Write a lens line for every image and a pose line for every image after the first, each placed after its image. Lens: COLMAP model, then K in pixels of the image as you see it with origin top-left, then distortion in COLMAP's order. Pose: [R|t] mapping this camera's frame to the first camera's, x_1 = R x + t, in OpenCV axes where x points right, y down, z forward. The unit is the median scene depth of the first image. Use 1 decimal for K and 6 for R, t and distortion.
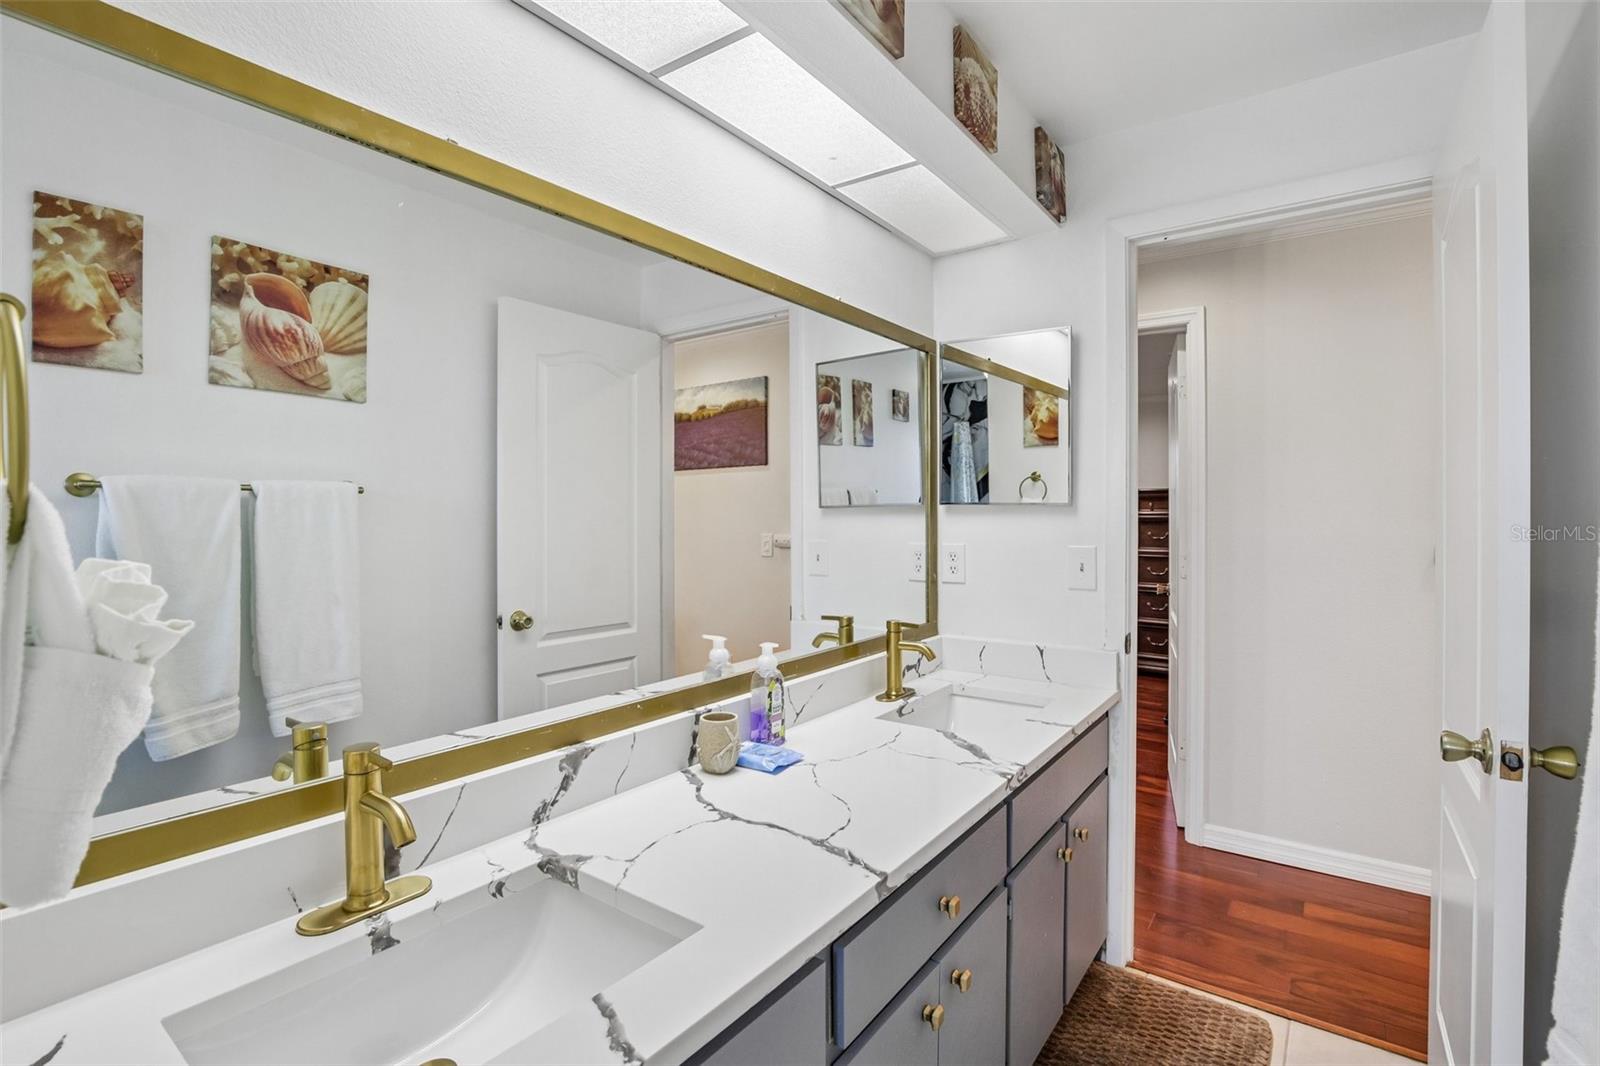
lens RADIAL K [[740.0, 0, 812.7], [0, 740.0, 522.8], [0, 0, 1]] dist [-0.030124, 0.000394]
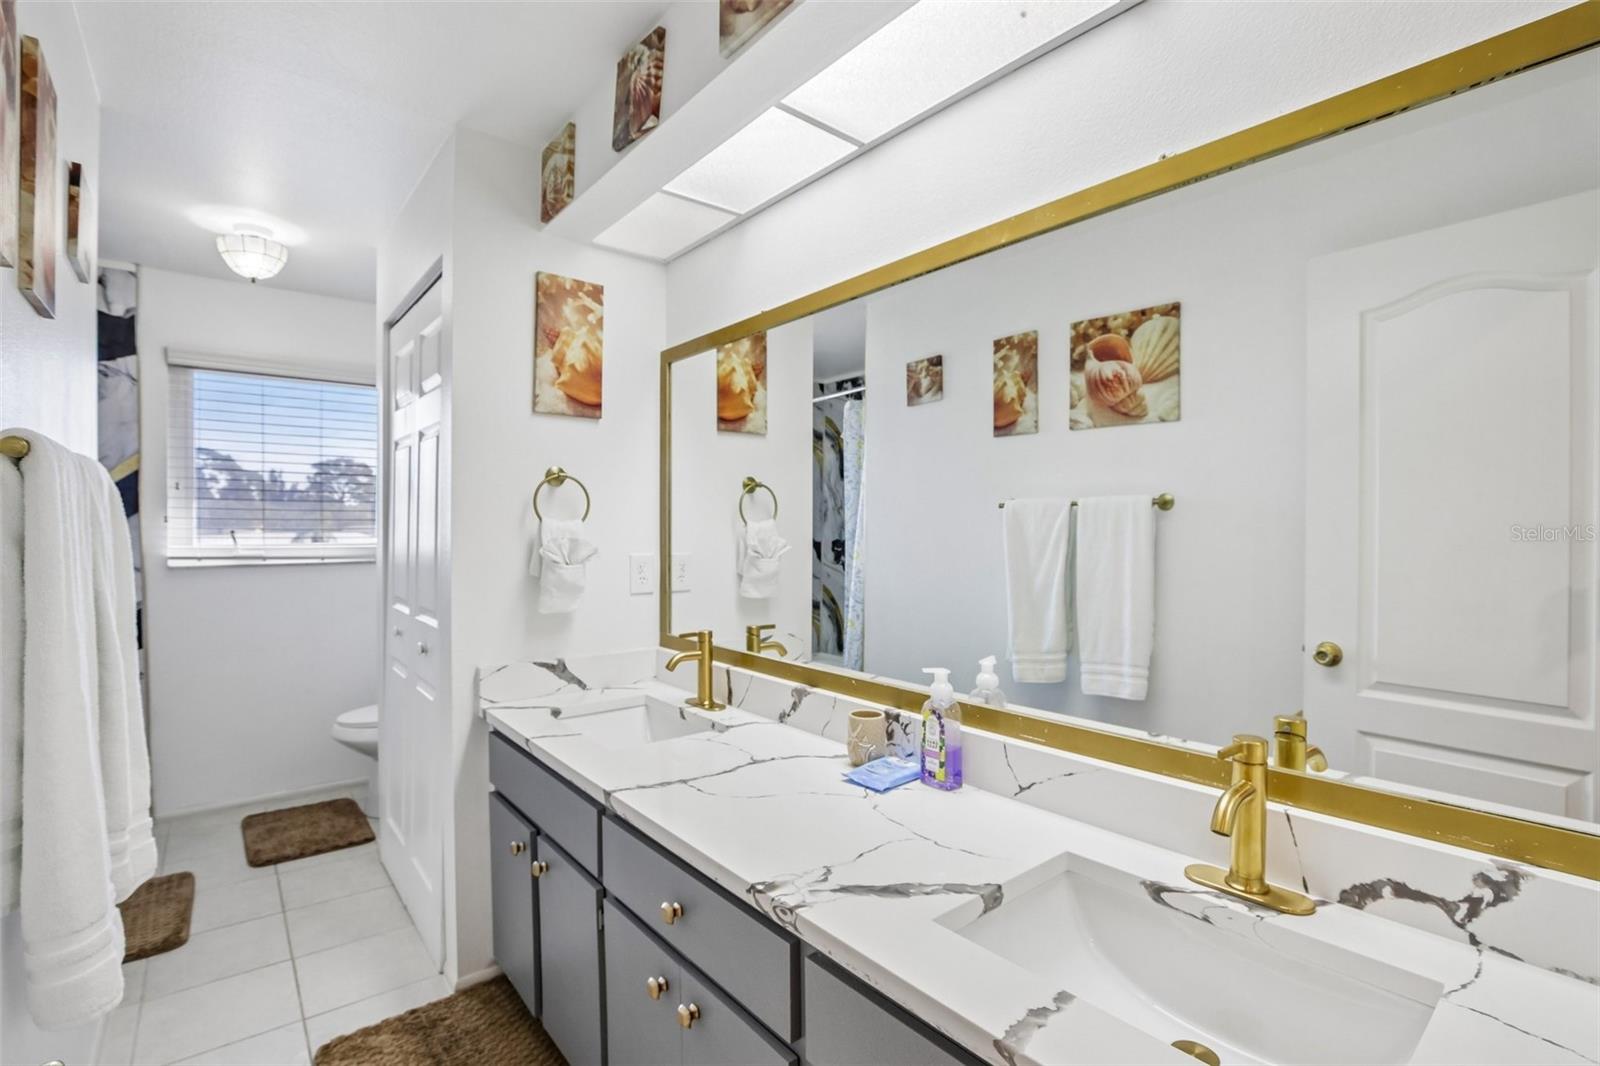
lens RADIAL K [[740.0, 0, 813.9], [0, 740.0, 533.9], [0, 0, 1]] dist [-0.030124, 0.000394]
pose [[-0.252918, 0.012733, -0.967404, 0.668822], [-0.004928, 0.999883, 0.014449, -0.009095], [0.967475, 0.008422, -0.252826, 0.867726]]
